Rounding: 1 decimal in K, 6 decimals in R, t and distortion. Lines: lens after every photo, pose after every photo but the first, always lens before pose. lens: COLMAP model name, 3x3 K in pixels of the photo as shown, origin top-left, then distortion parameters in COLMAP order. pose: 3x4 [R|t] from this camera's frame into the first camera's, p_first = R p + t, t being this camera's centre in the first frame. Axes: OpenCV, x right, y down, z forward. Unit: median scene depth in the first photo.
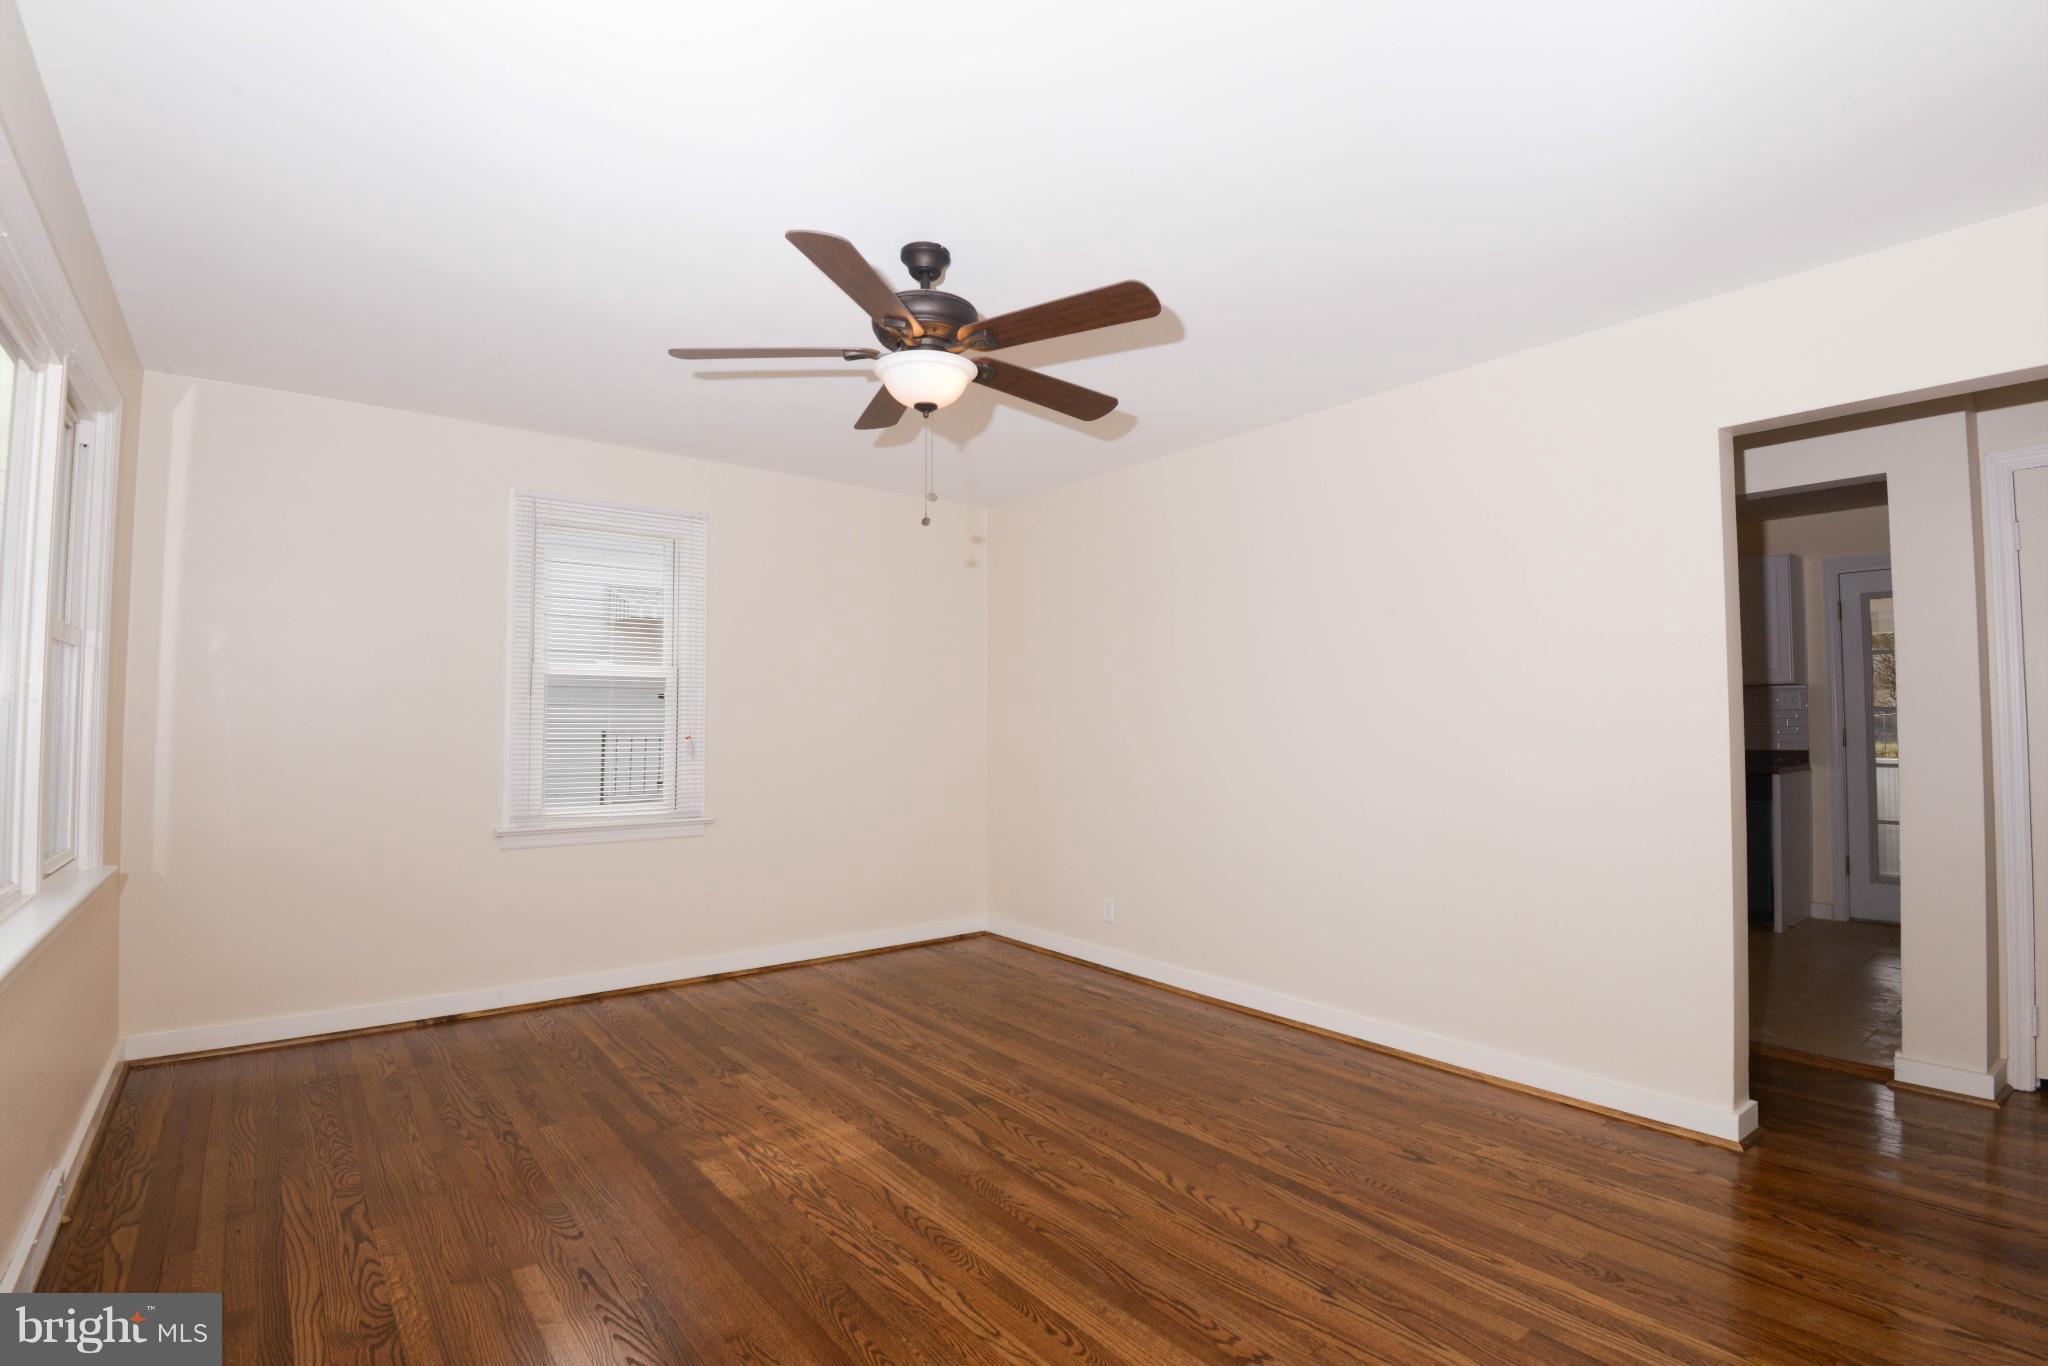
lens RADIAL K [[976.6, 0, 1028.1], [0, 976.6, 679.9], [0, 0, 1]] dist [0.000075, -0.033716]
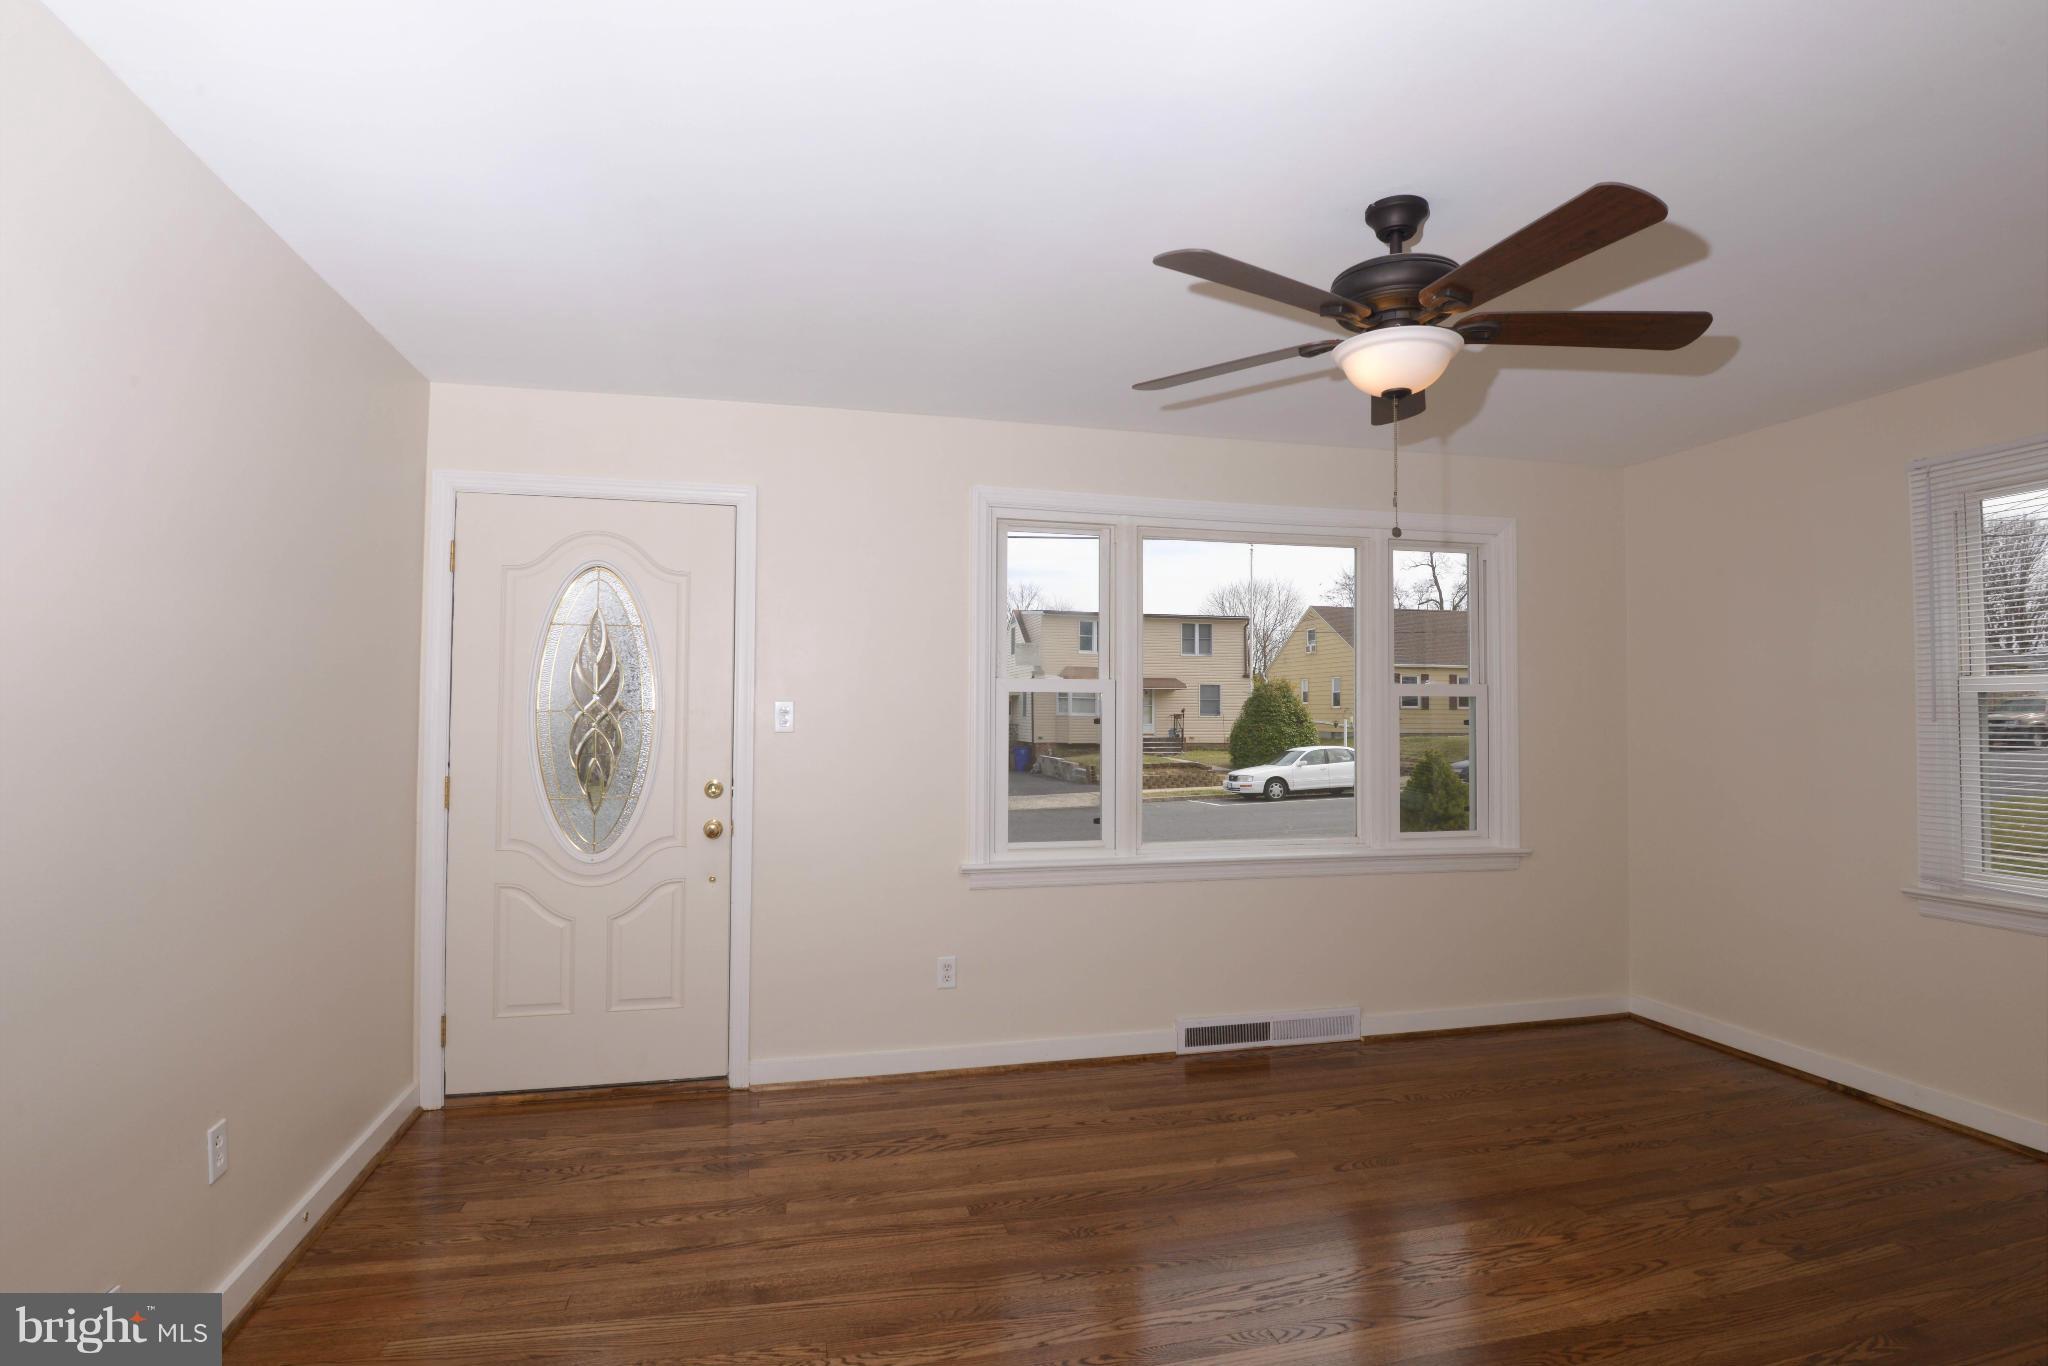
lens RADIAL K [[1016.7, 0, 1024.0], [0, 1016.7, 683.0], [0, 0, 1]] dist [-0.000304, -0.028360]
pose [[-0.410790, -0.028948, -0.911270, 0.689132], [0.037136, 0.998135, -0.048448, -0.005546], [0.910973, -0.053743, -0.408949, 0.896784]]
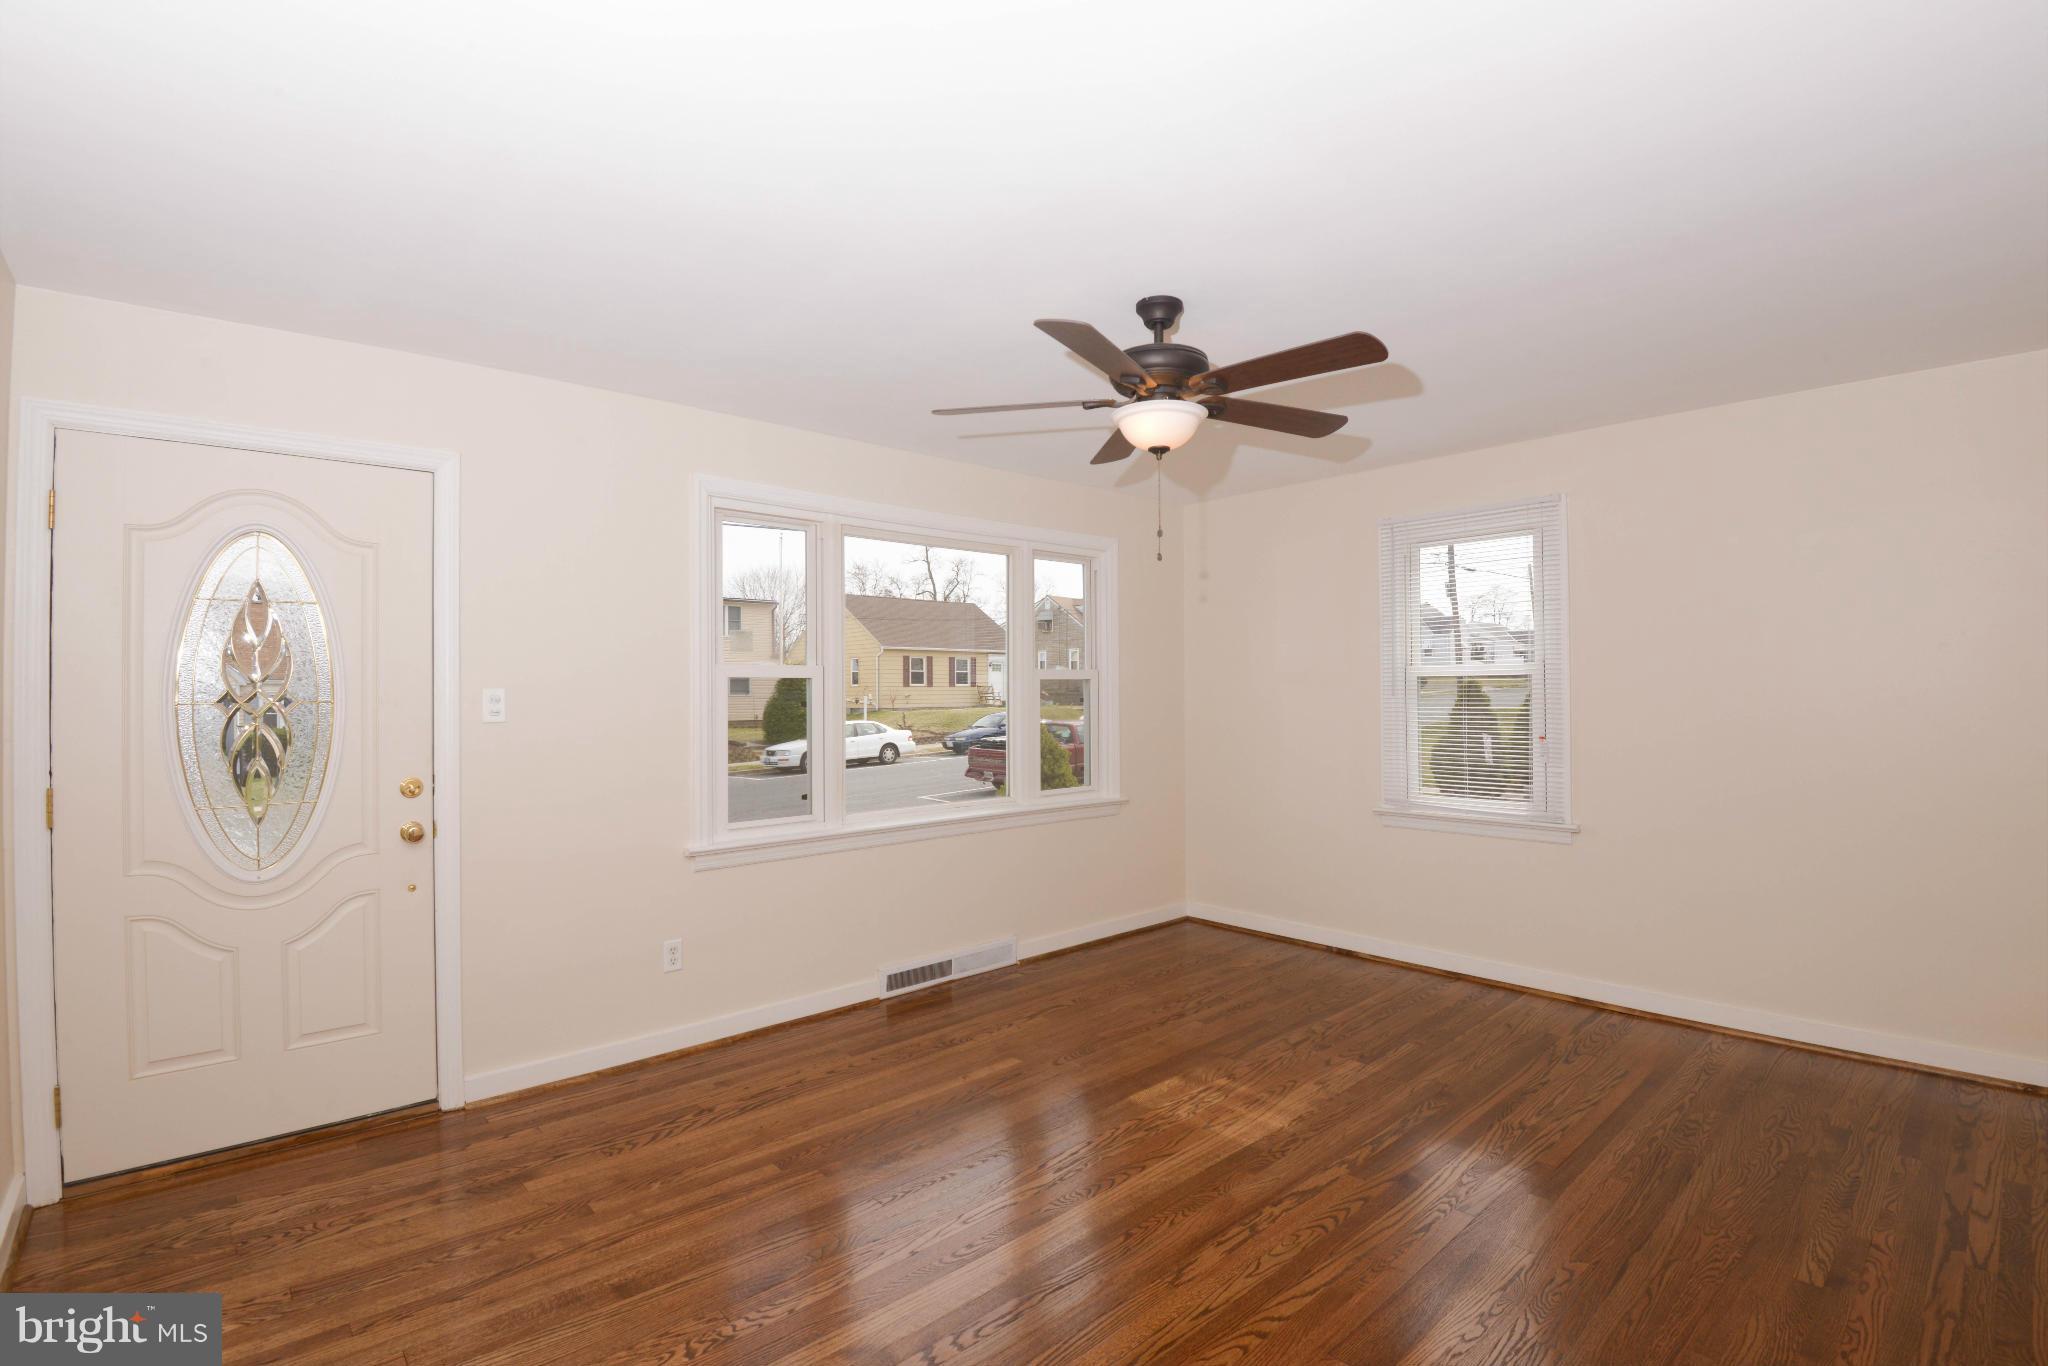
lens RADIAL K [[951.8, 0, 1024.0], [0, 951.8, 683.0], [0, 0, 1]] dist [-0.002100, -0.024783]
pose [[0.071805, -0.008408, -0.997383, 0.791528], [0.052406, 0.998615, -0.004646, -0.023956], [0.996041, -0.051935, 0.072146, 0.649002]]
